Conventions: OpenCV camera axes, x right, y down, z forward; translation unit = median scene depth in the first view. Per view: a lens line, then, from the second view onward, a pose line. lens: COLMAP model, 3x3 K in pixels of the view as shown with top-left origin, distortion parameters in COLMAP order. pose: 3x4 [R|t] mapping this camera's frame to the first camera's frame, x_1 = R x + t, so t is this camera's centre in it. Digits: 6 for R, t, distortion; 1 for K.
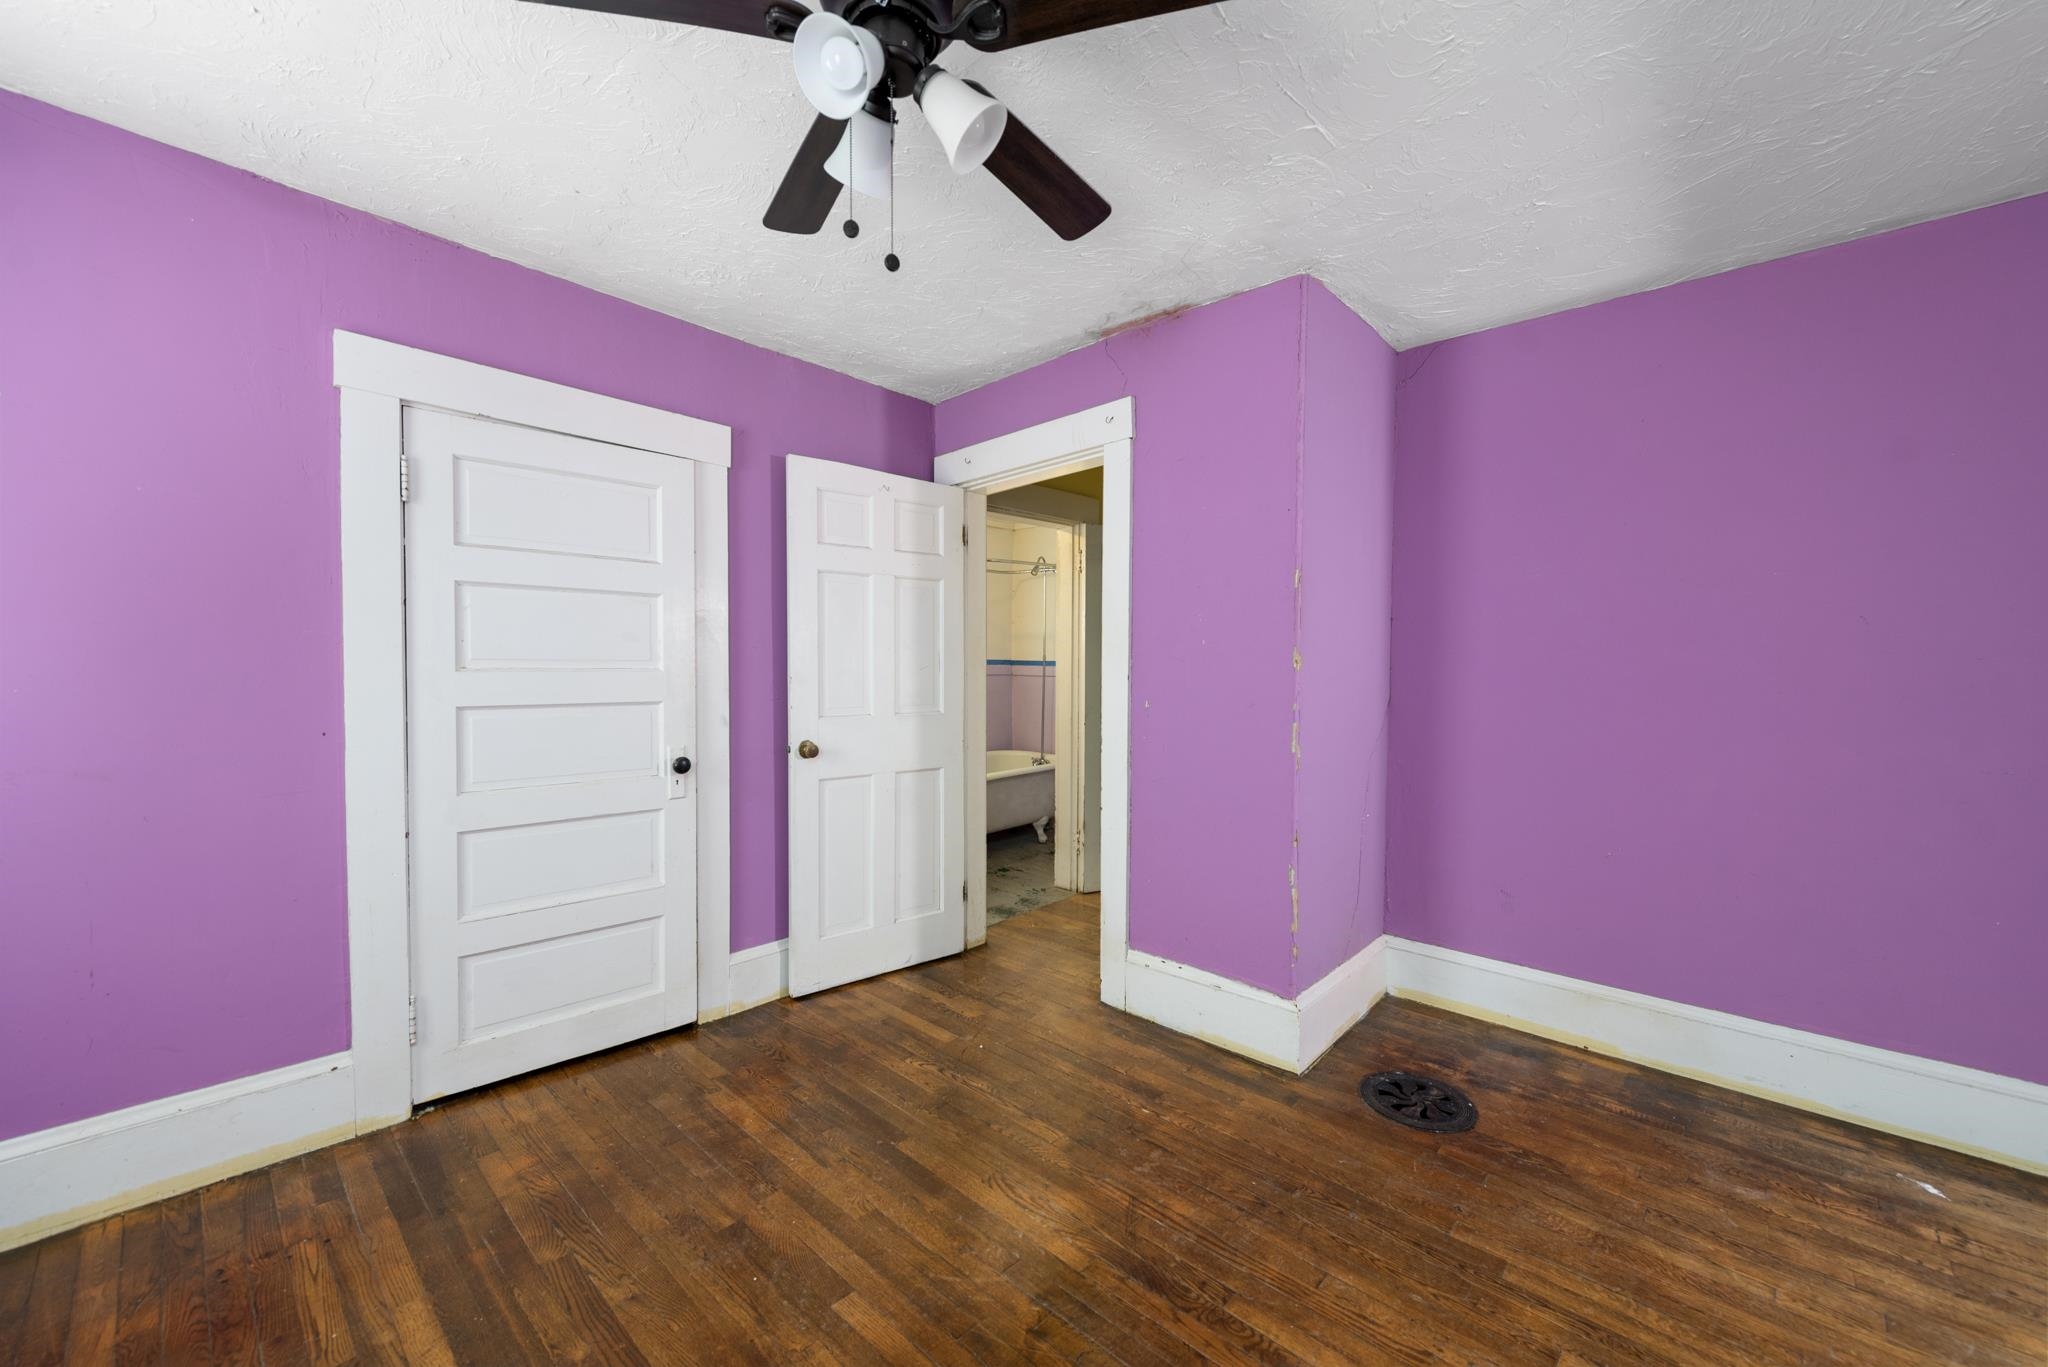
lens RADIAL K [[800.7, 0, 1013.8], [0, 800.7, 685.8], [0, 0, 1]] dist [0.002391, -0.000028]
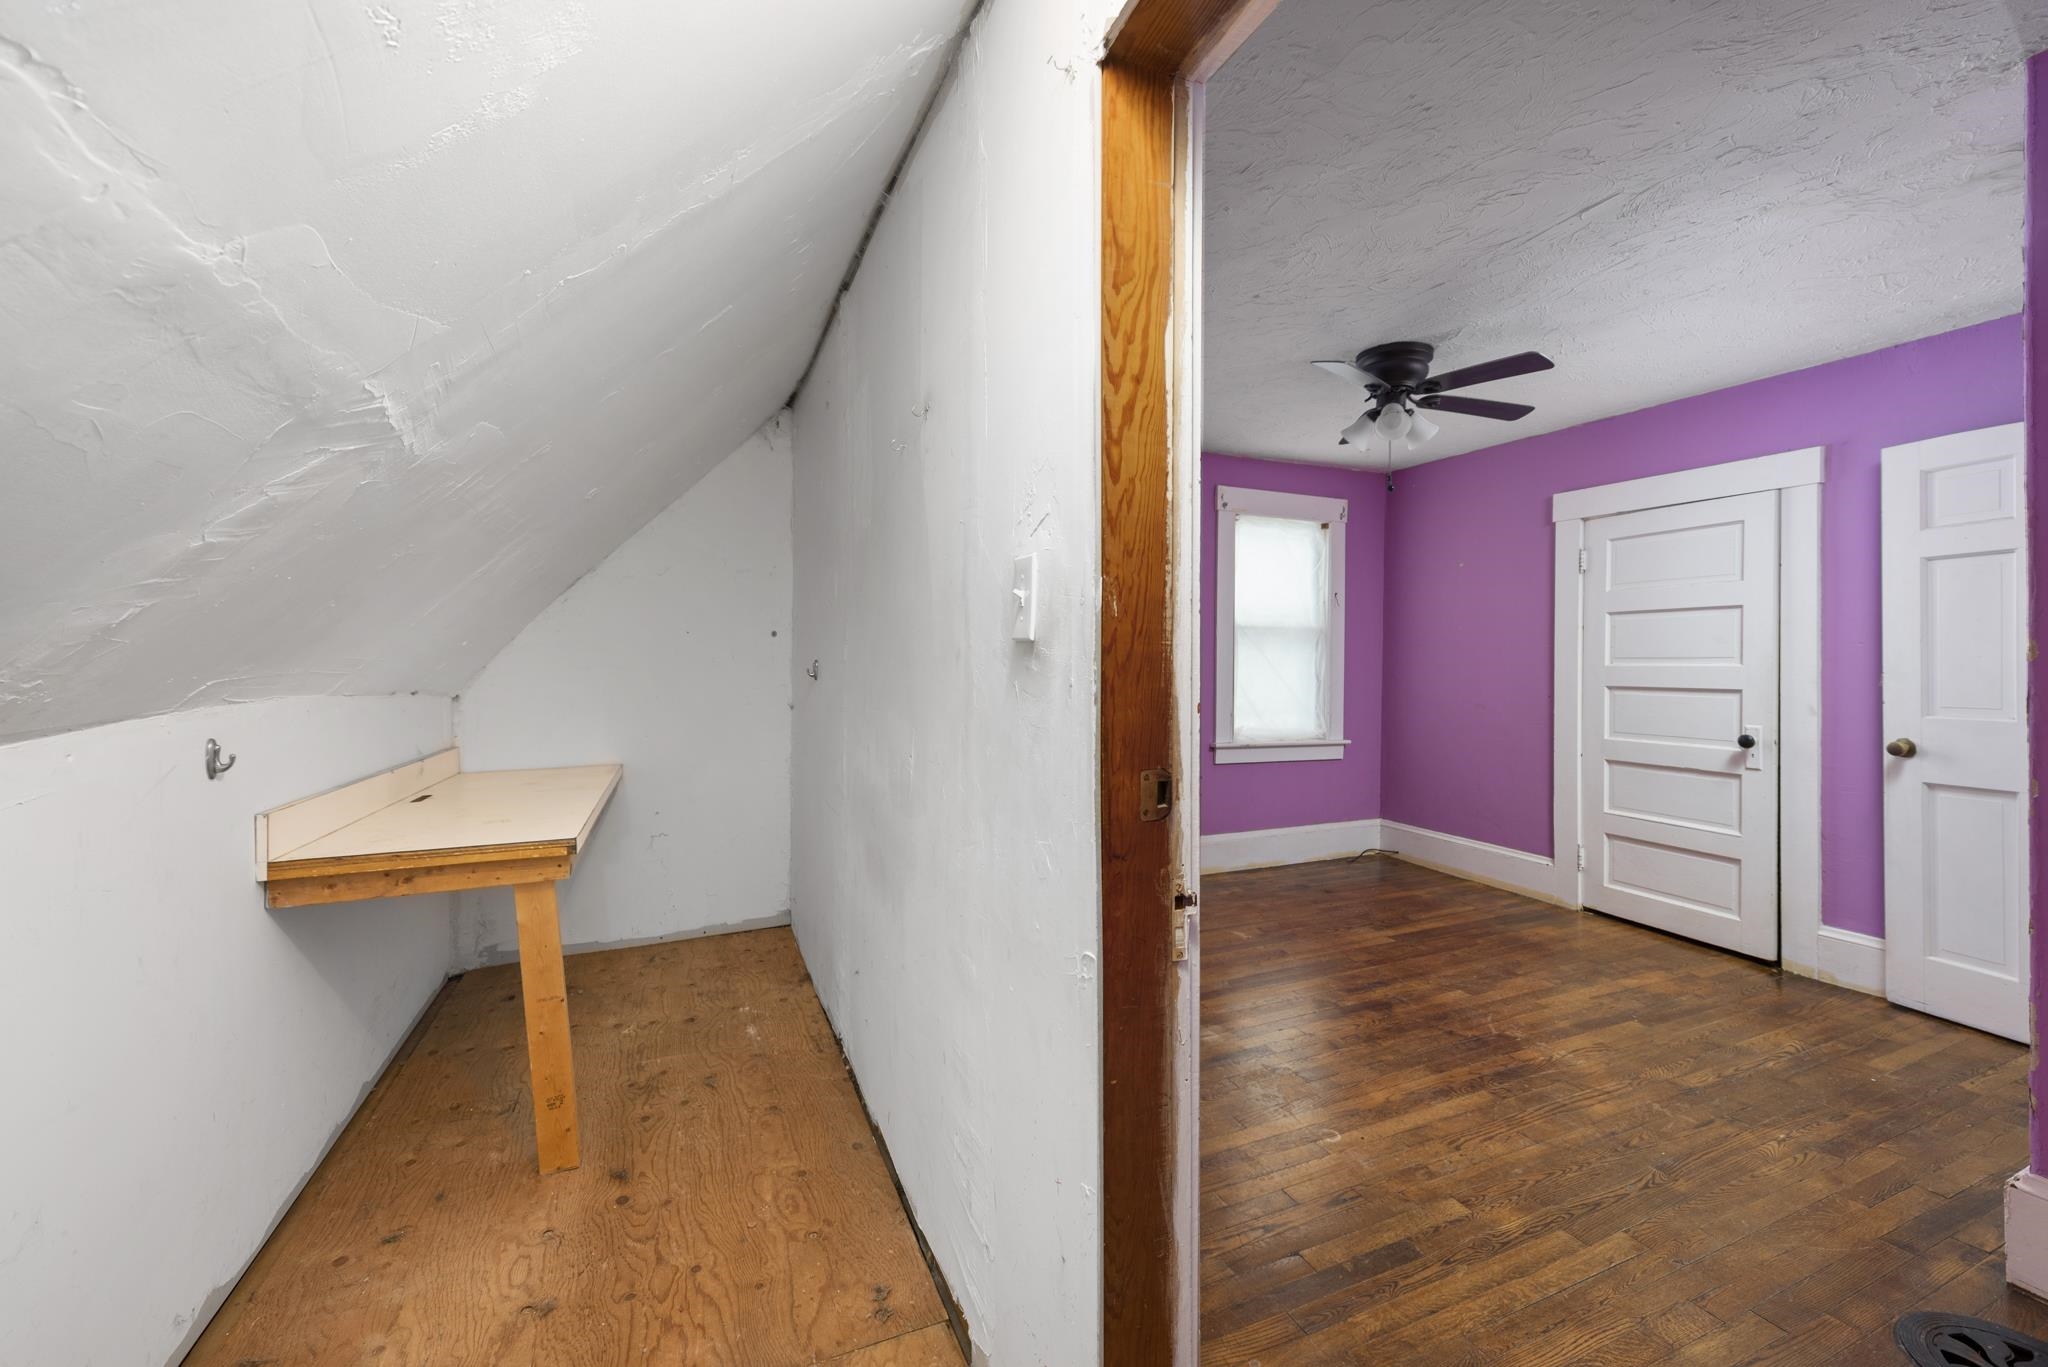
lens RADIAL K [[800.7, 0, 1026.2], [0, 800.7, 663.1], [0, 0, 1]] dist [0.002391, -0.000028]
pose [[-0.400227, -0.000917, -0.916416, 1.518616], [-0.021560, 0.999732, 0.008416, -0.010668], [0.916162, 0.023126, -0.400139, 0.612048]]
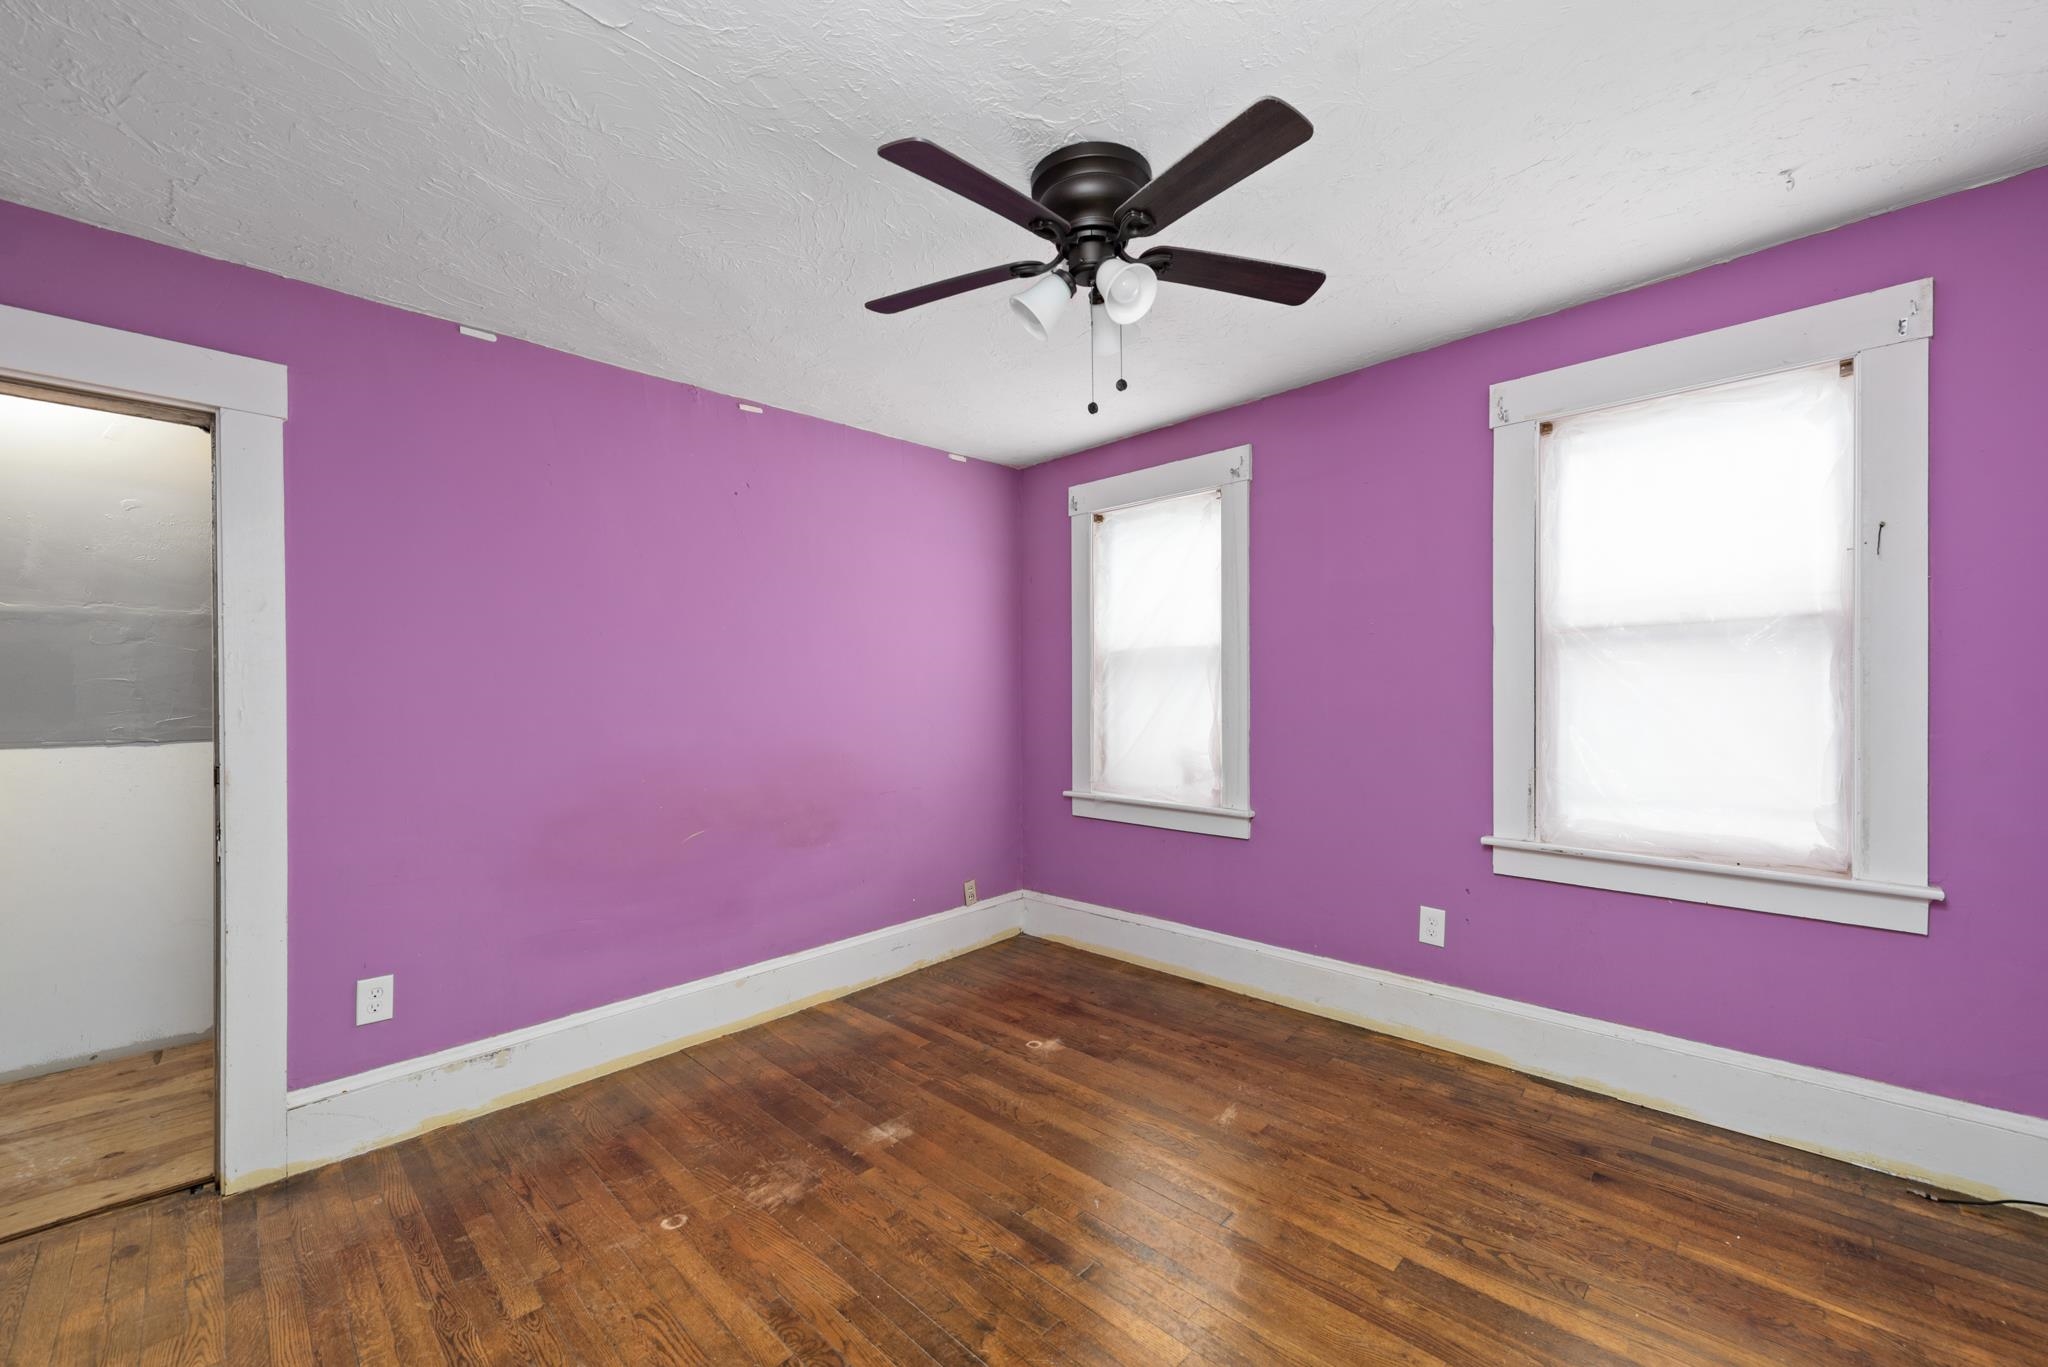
lens RADIAL K [[800.7, 0, 1023.8], [0, 800.7, 702.9], [0, 0, 1]] dist [0.002391, -0.000028]
pose [[-0.999882, 0.008286, 0.012952, -0.031045], [0.008574, 0.999715, 0.022297, -0.030297], [-0.012763, 0.022405, -0.999667, 1.505838]]
